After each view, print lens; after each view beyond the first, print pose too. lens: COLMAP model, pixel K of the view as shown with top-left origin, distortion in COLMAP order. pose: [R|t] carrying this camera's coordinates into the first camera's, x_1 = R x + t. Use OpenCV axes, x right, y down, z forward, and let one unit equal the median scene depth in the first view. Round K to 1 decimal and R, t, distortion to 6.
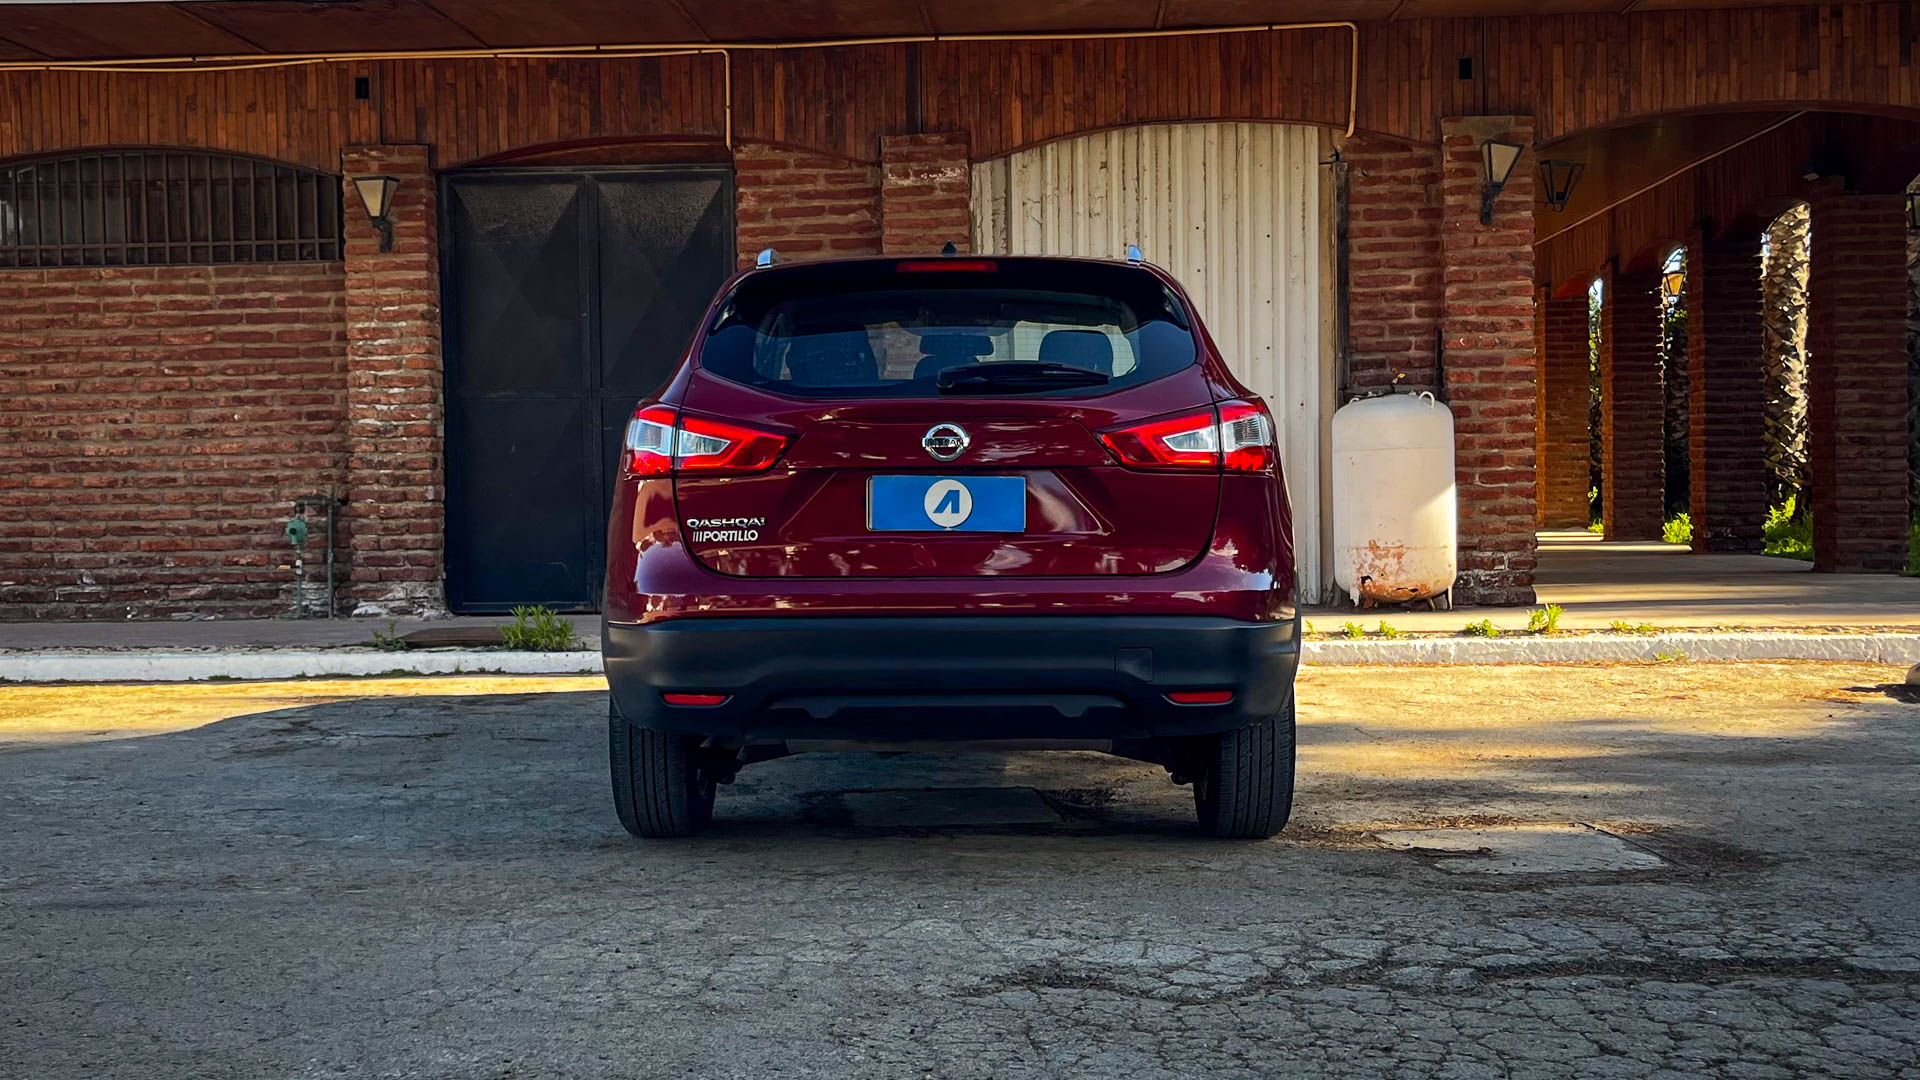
lens RADIAL K [[2187.6, 0, 935.1], [0, 2187.6, 550.2], [0, 0, 1]] dist [0.117832, -0.294490]
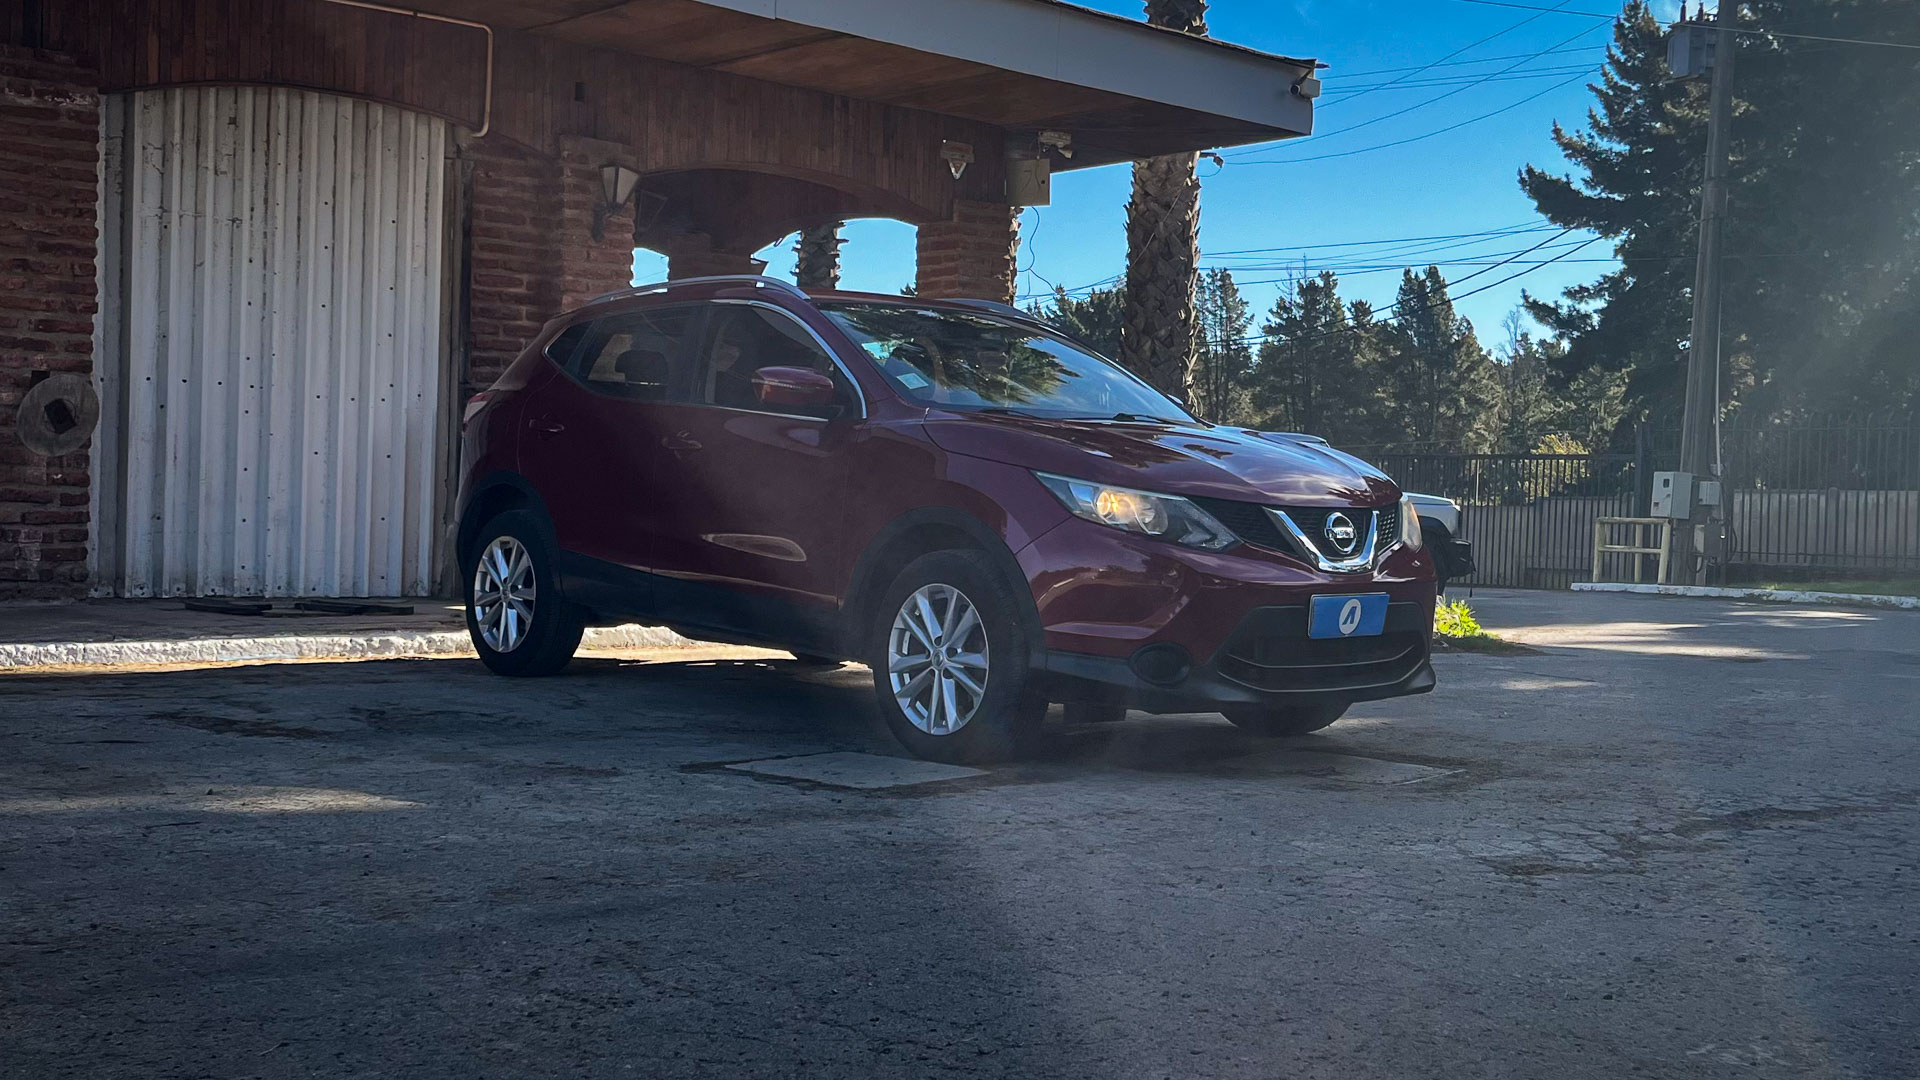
lens RADIAL K [[2071.9, 0, 1003.2], [0, 2071.9, 538.2], [0, 0, 1]] dist [-0.001674, -0.001443]
pose [[0.682012, 0.025630, 0.730891, -0.338972], [-0.012813, 0.999651, -0.023098, 0.016404], [-0.731228, 0.006388, 0.682103, 0.170998]]
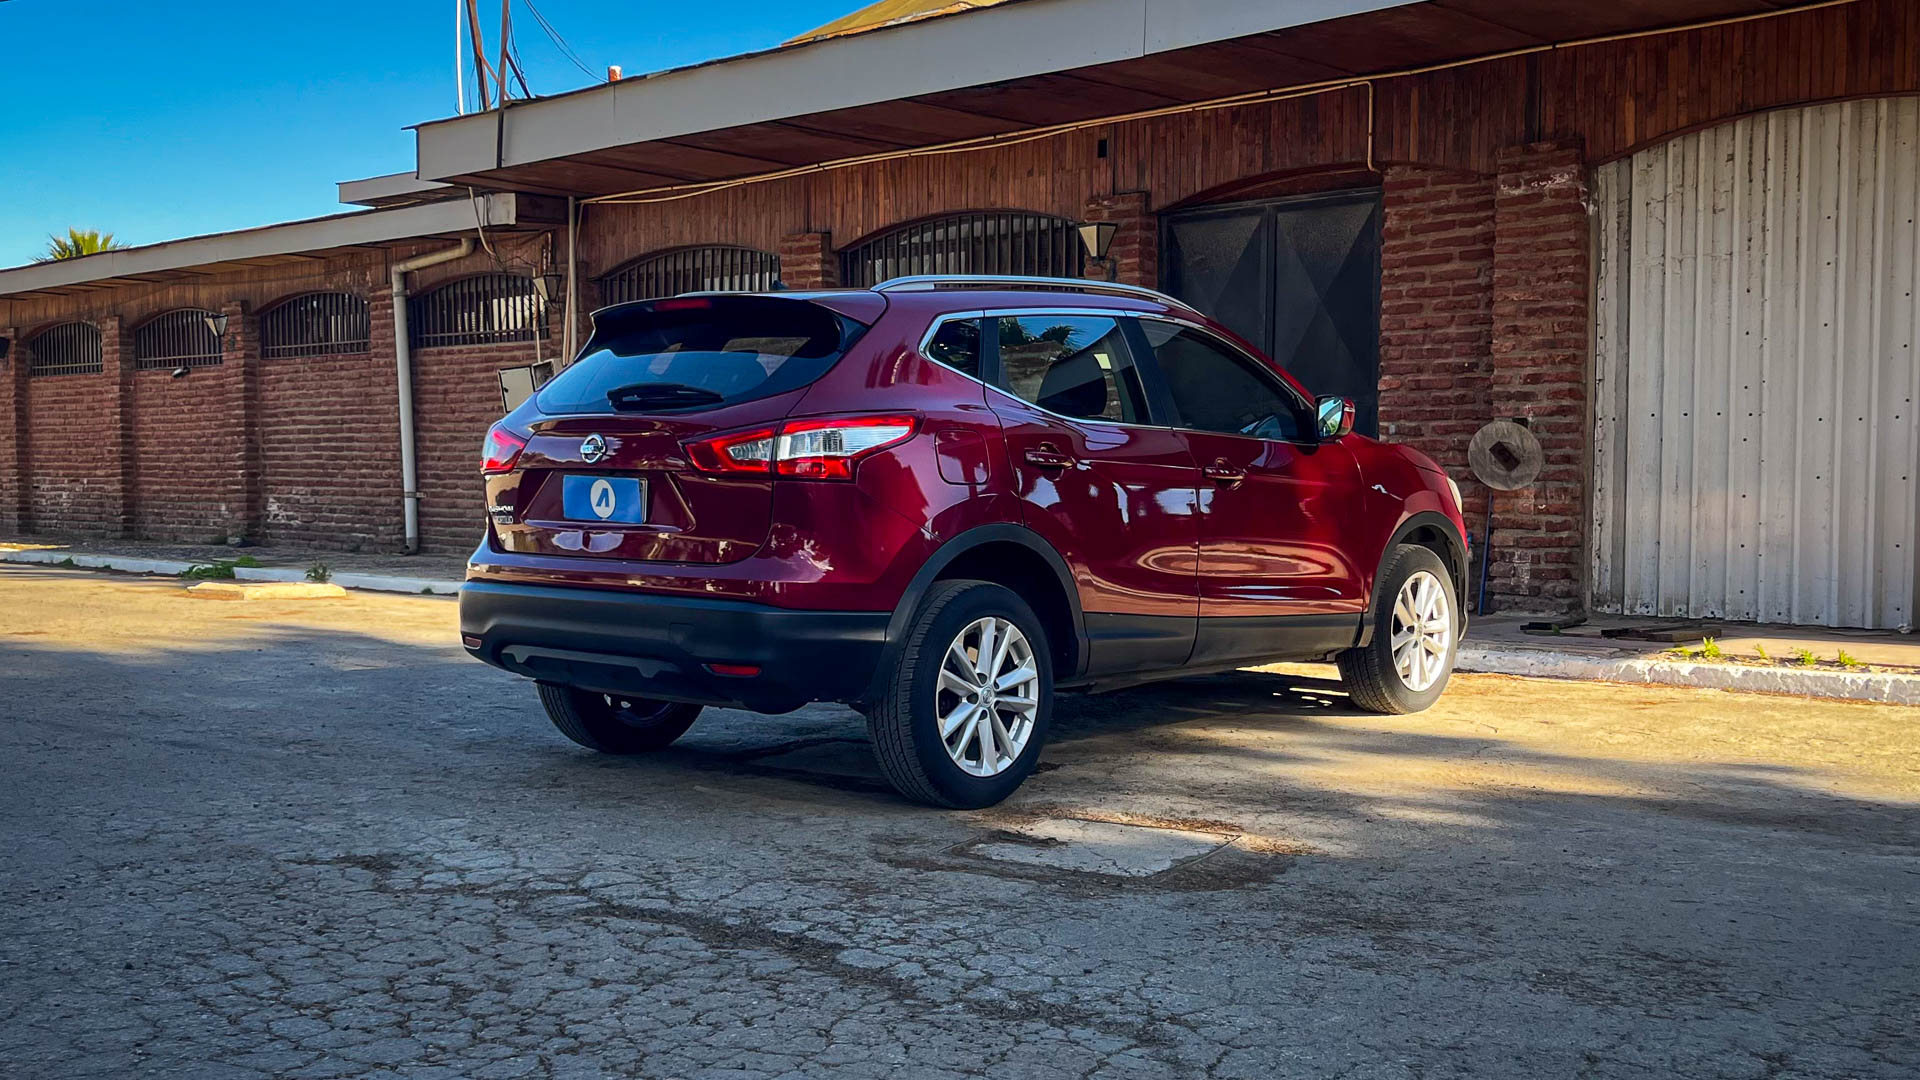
lens RADIAL K [[1995.6, 0, 917.2], [0, 1995.6, 603.1], [0, 0, 1]] dist [0.018241, -0.044346]
pose [[0.763594, 0.056356, -0.643232, 0.380919], [-0.036109, 0.998352, 0.044603, -0.008461], [0.644686, -0.010832, 0.764371, 0.109377]]
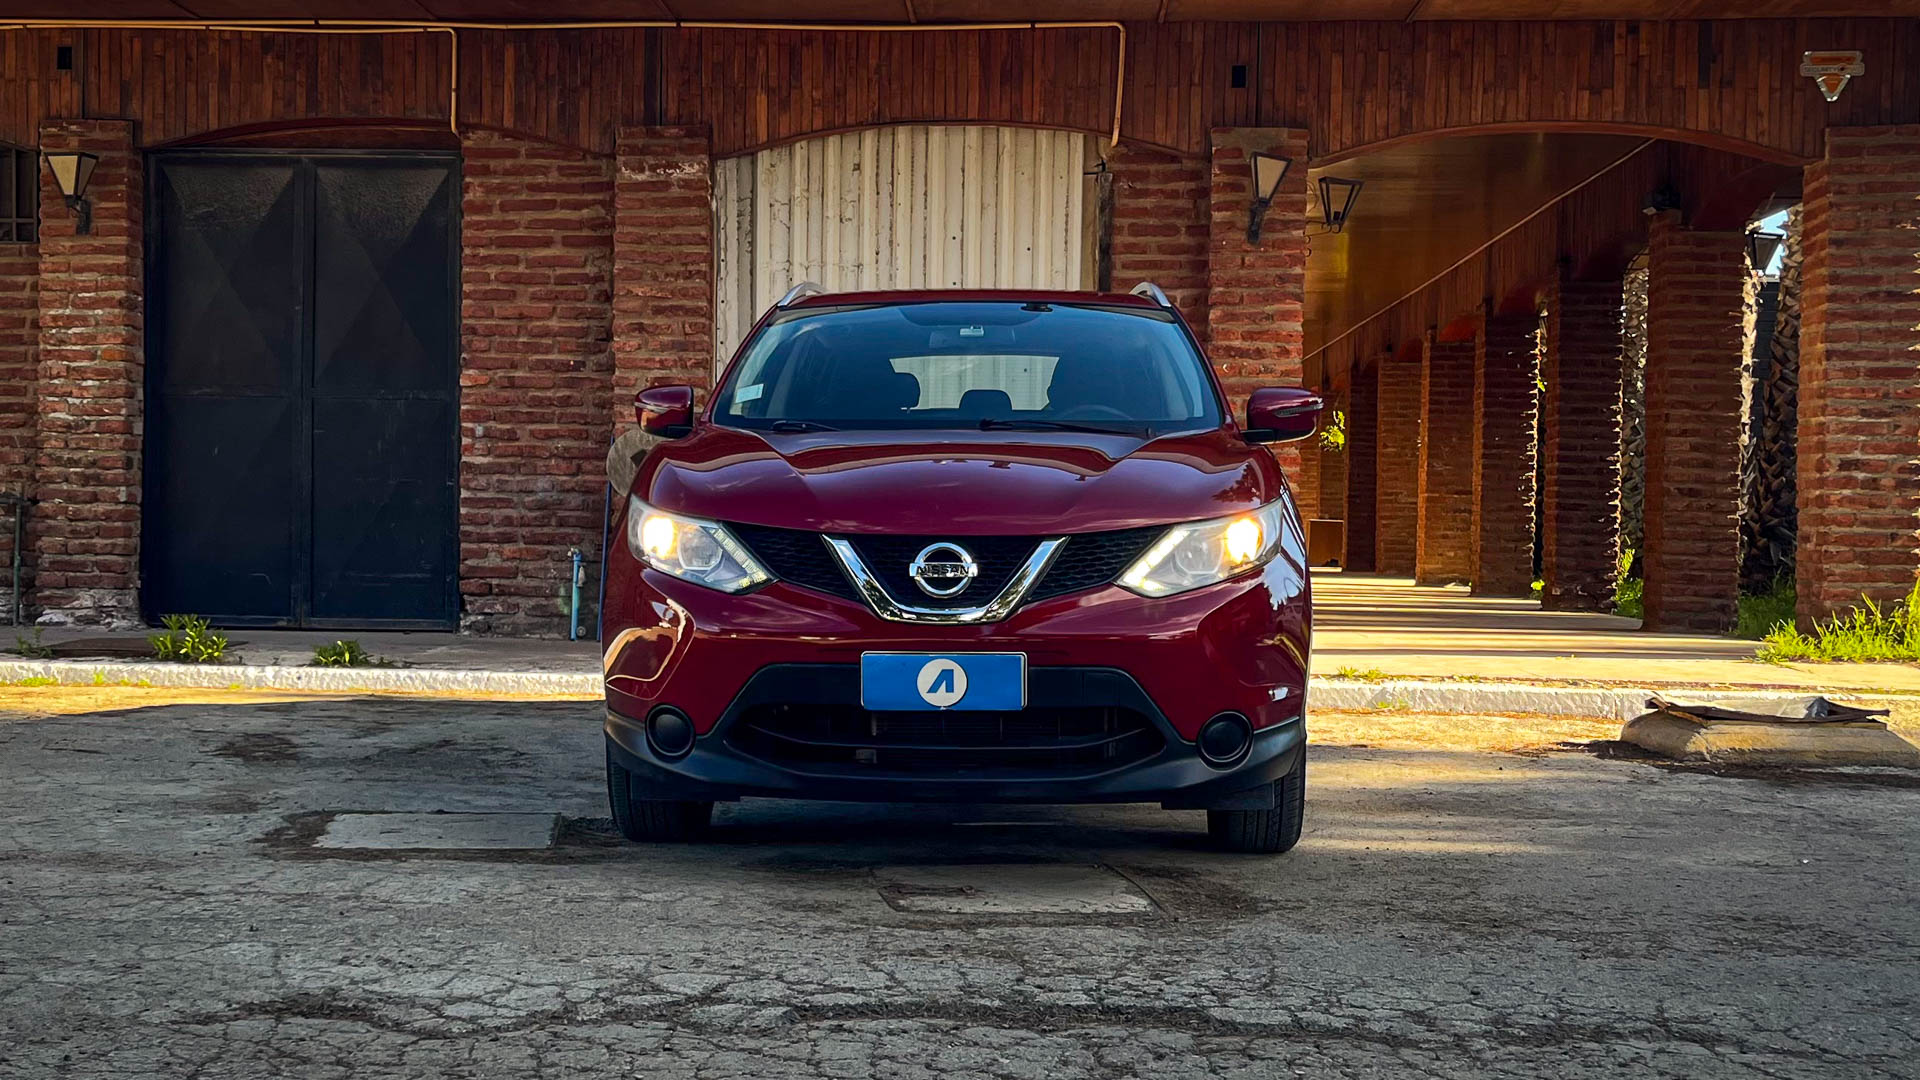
lens RADIAL K [[2281.8, 0, 910.4], [0, 2281.8, 588.6], [0, 0, 1]] dist [0.162928, -0.558158]
pose [[0.999488, 0.031835, 0.003226, 0.103577], [-0.031818, 0.999481, -0.005089, 0.008349], [-0.003387, 0.004984, 0.999982, 0.024848]]
